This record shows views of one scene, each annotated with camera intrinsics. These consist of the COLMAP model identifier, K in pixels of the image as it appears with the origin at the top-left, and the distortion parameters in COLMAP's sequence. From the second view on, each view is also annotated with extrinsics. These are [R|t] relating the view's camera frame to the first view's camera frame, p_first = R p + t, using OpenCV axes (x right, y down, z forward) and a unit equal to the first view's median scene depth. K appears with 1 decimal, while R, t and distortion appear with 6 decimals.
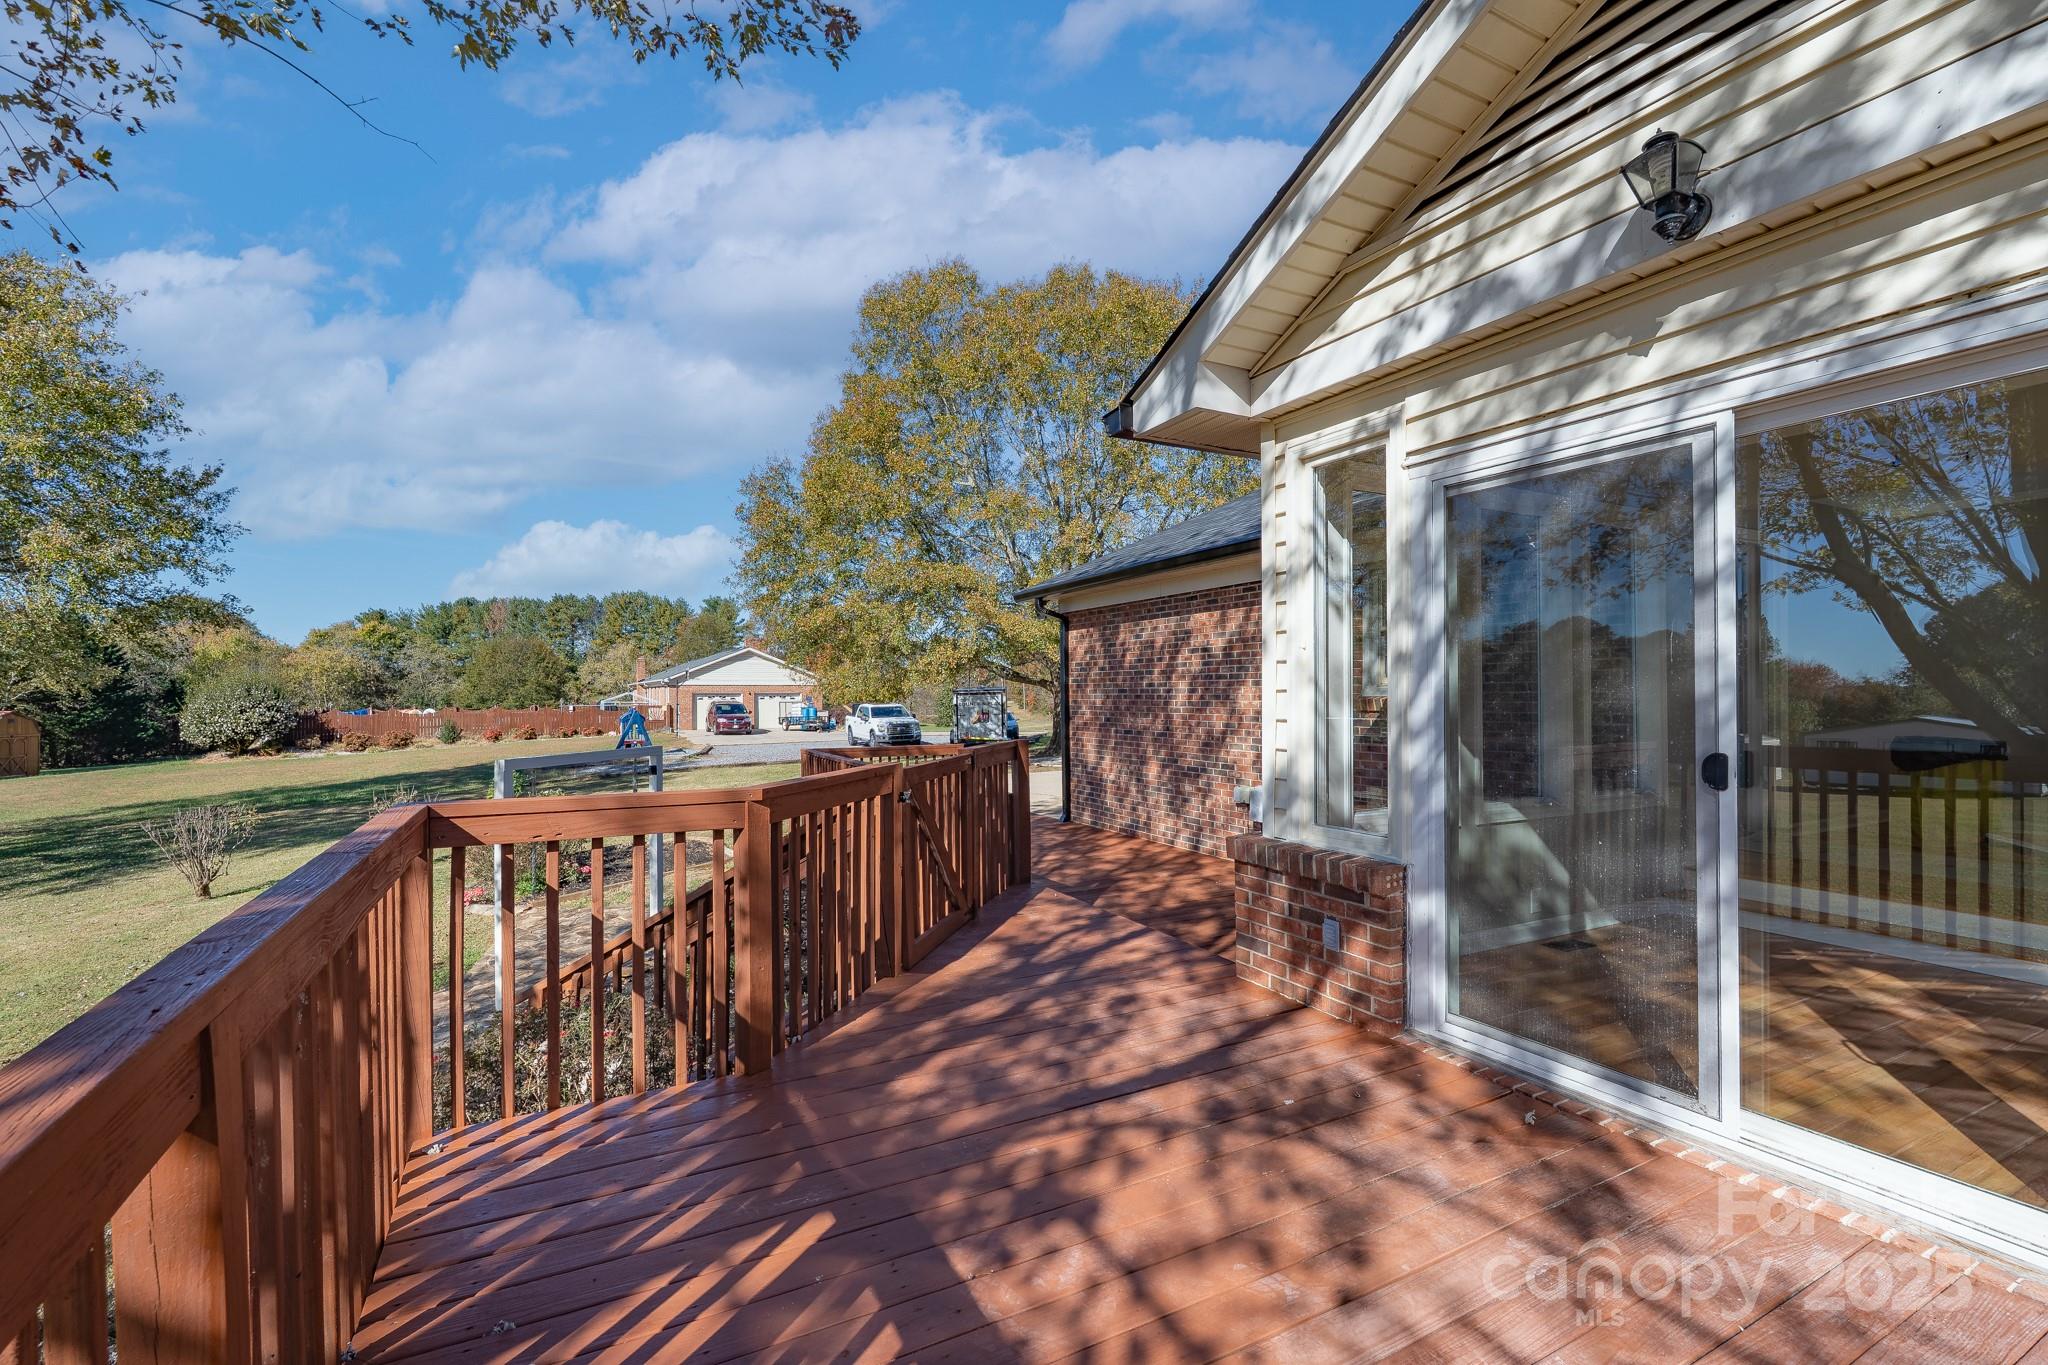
lens RADIAL K [[927.1, 0, 1026.4], [0, 927.1, 691.0], [0, 0, 1]] dist [-0.002760, -0.000406]
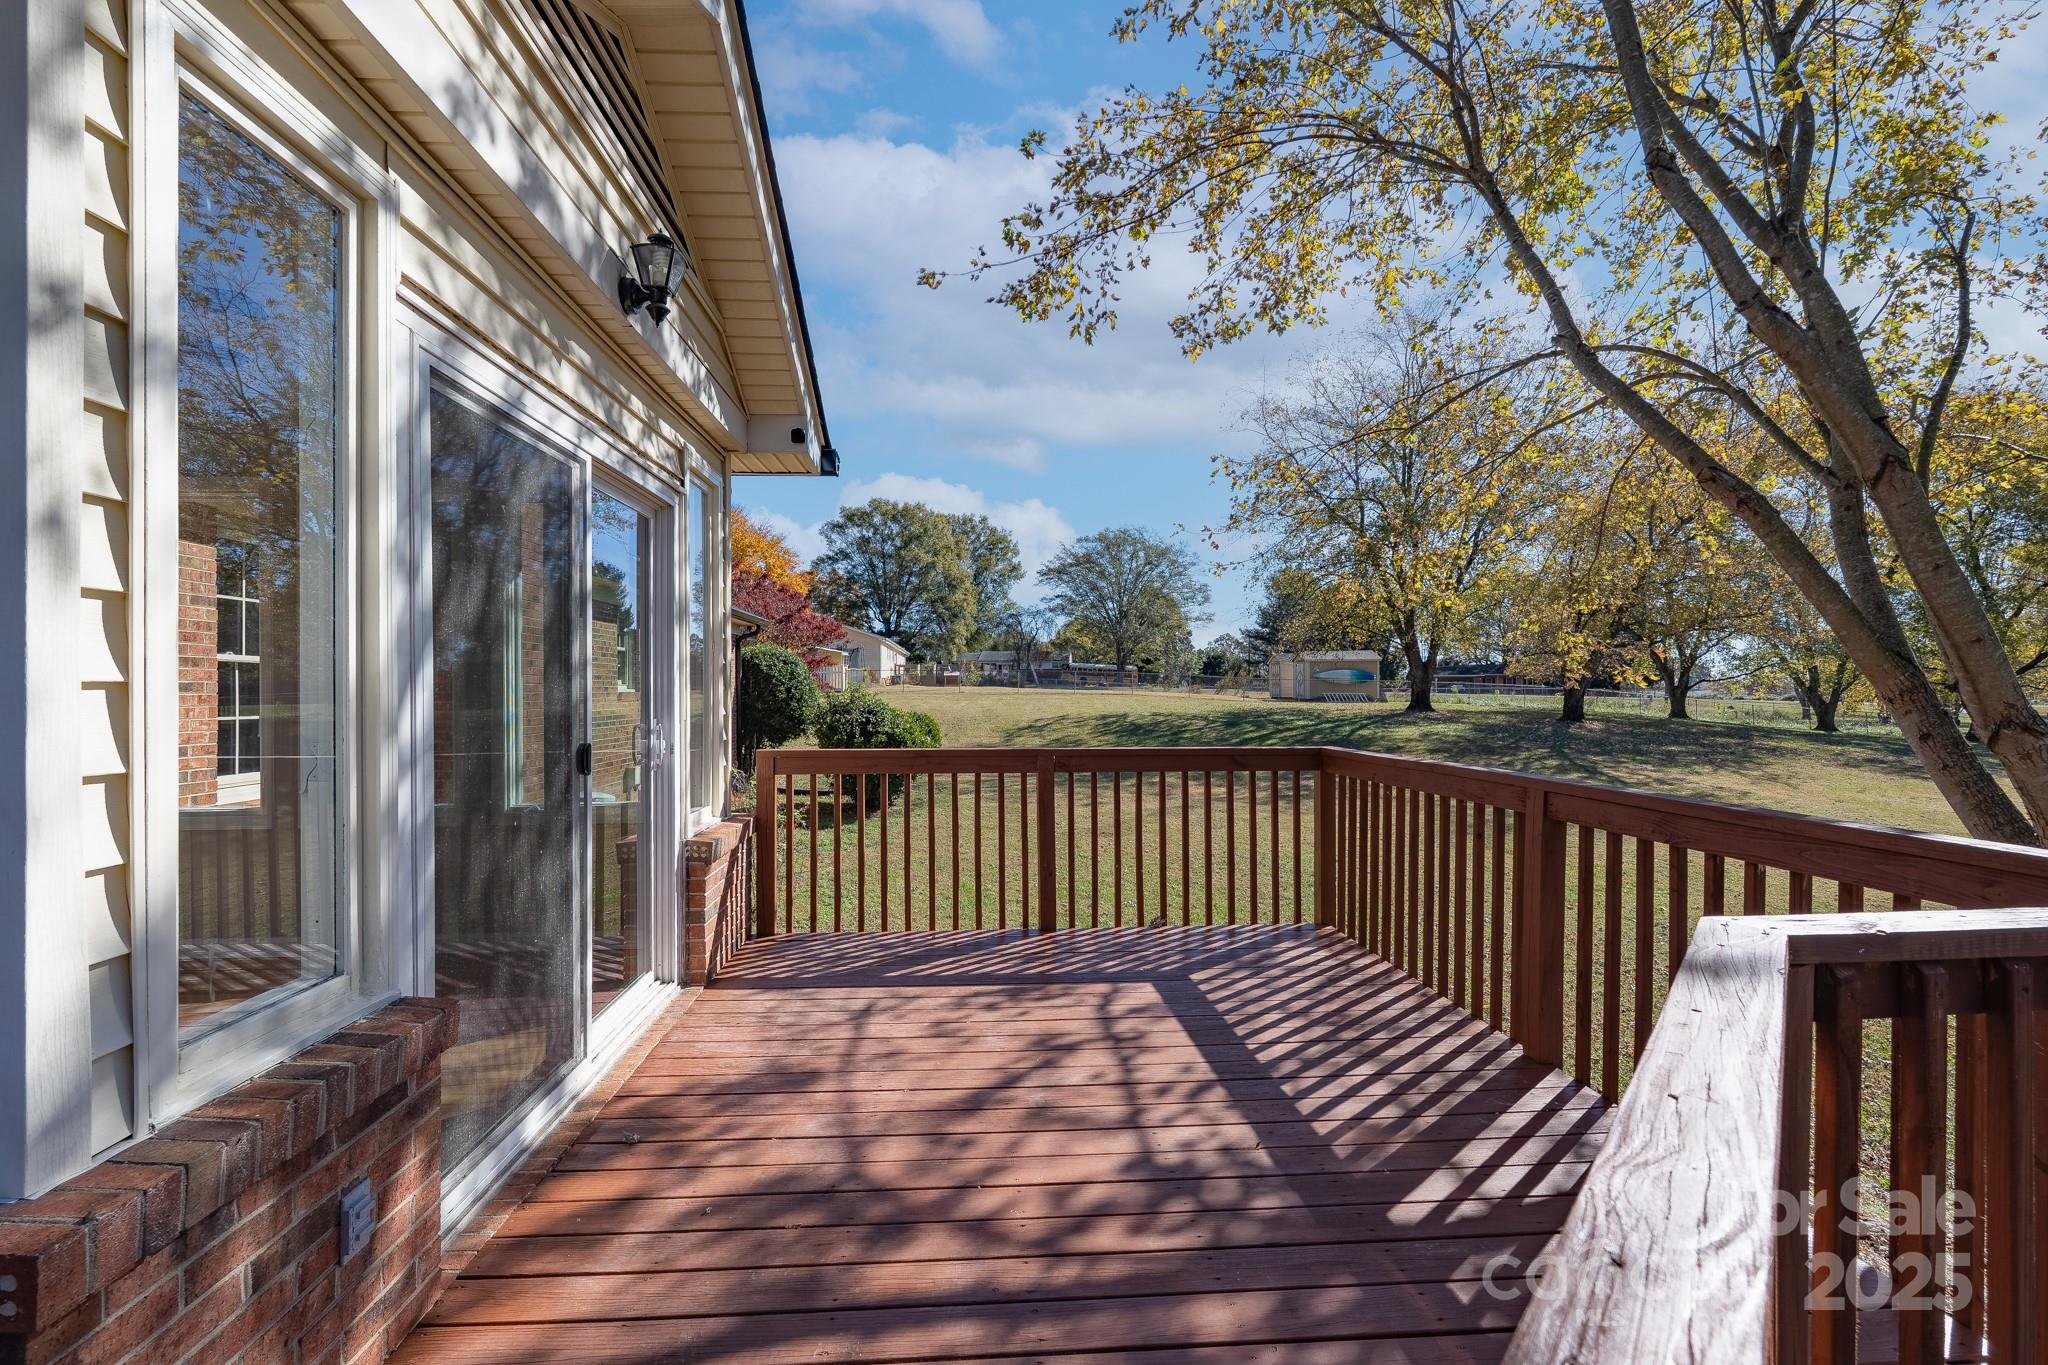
lens RADIAL K [[927.1, 0, 1020.6], [0, 927.1, 687.1], [0, 0, 1]] dist [-0.002760, -0.000406]
pose [[-0.911540, 0.009491, 0.411101, -0.226617], [0.010684, 0.999943, 0.000606, 0.002653], [-0.411072, 0.004945, -0.911589, 1.779789]]
